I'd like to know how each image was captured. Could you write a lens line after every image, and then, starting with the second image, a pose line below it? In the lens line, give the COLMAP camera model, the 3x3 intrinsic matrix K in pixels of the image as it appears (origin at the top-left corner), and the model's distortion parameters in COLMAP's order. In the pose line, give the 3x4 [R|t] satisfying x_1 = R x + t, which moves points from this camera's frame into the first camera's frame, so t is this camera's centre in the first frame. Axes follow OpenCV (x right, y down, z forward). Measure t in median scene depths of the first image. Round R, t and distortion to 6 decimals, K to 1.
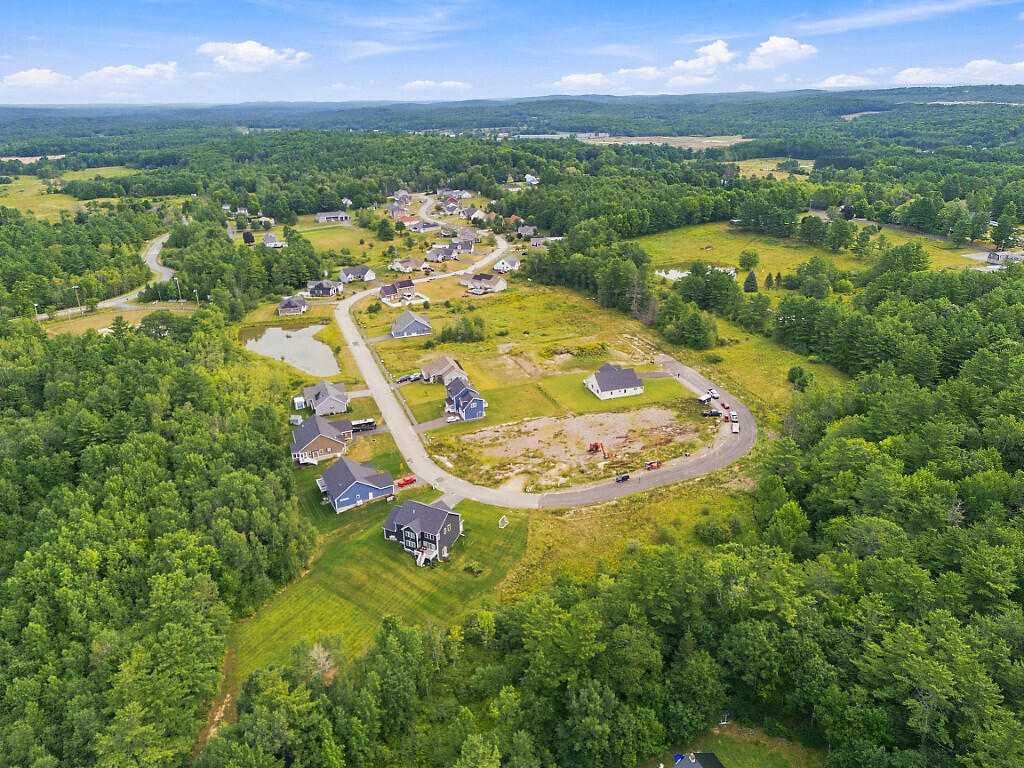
lens RADIAL K [[706.7, 0, 513.8], [0, 706.7, 390.3], [0, 0, 1]] dist [0.078863, -0.075411]
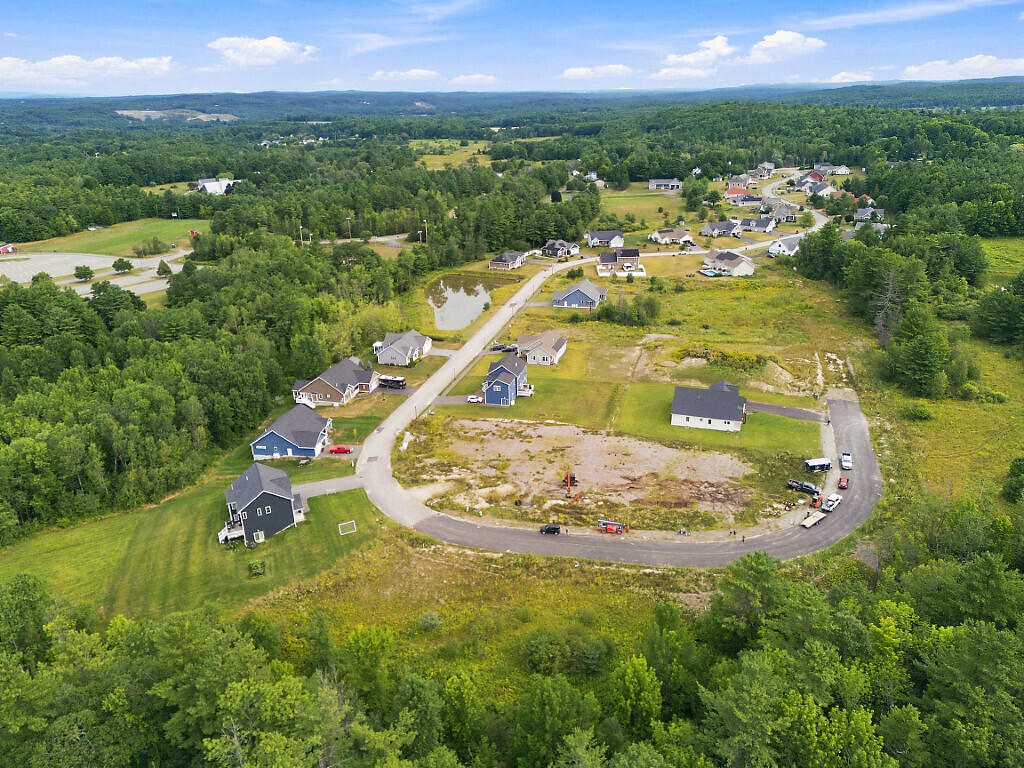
lens RADIAL K [[706.7, 0, 513.8], [0, 706.7, 390.3], [0, 0, 1]] dist [0.078863, -0.075411]
pose [[0.812119, 0.226872, -0.537579, 0.314583], [-0.215975, 0.972757, 0.084255, -0.039034], [0.542049, 0.047678, 0.838993, 0.269939]]
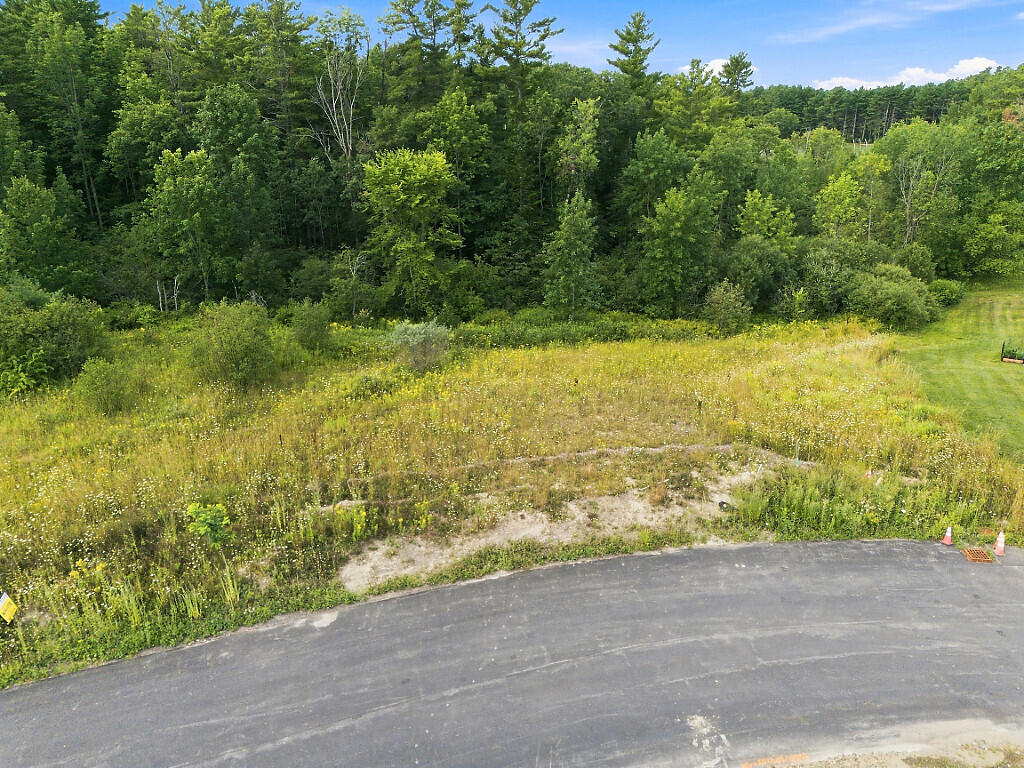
lens RADIAL K [[713.4, 0, 512.0], [0, 713.4, 384.0], [0, 0, 1]] dist [0.070928, -0.070208]
pose [[-0.998938, 0.009387, 0.045099, 0.072605], [0.037733, 0.728331, 0.684185, 0.037353], [-0.026424, 0.685161, -0.727913, 0.682750]]
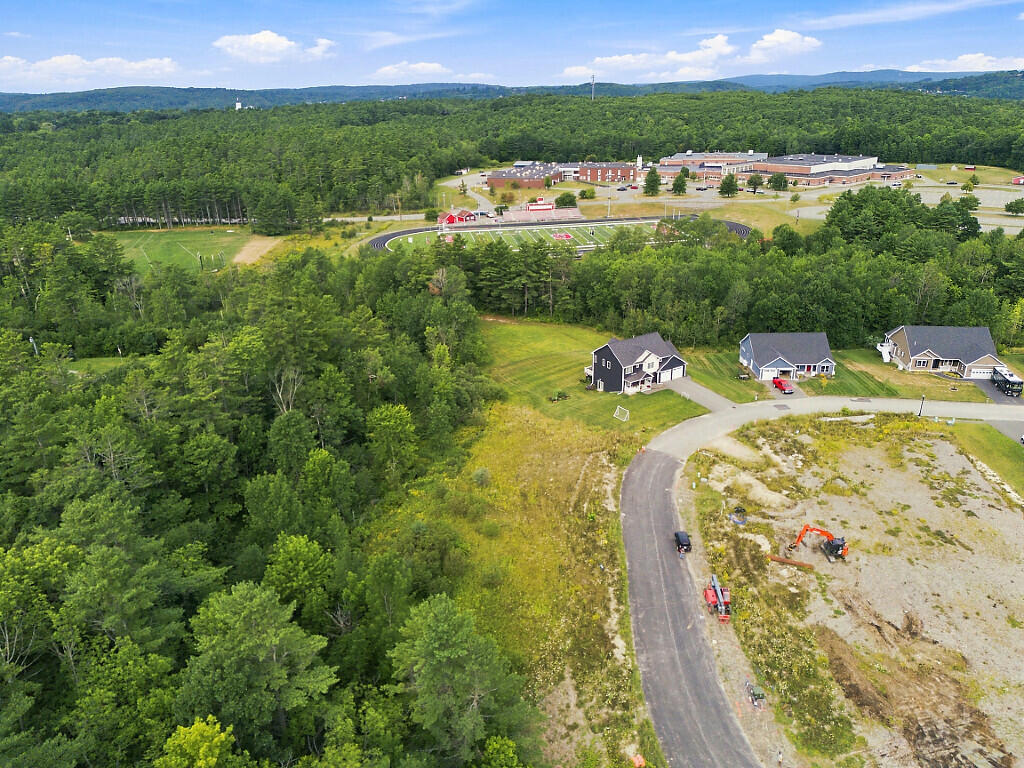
lens RADIAL K [[706.7, 0, 513.8], [0, 706.7, 390.3], [0, 0, 1]] dist [0.078863, -0.075411]
pose [[-0.489511, 0.365744, -0.791588, 0.365609], [-0.299774, 0.781874, 0.546633, -0.117494], [0.818850, 0.504880, -0.273095, 0.669403]]
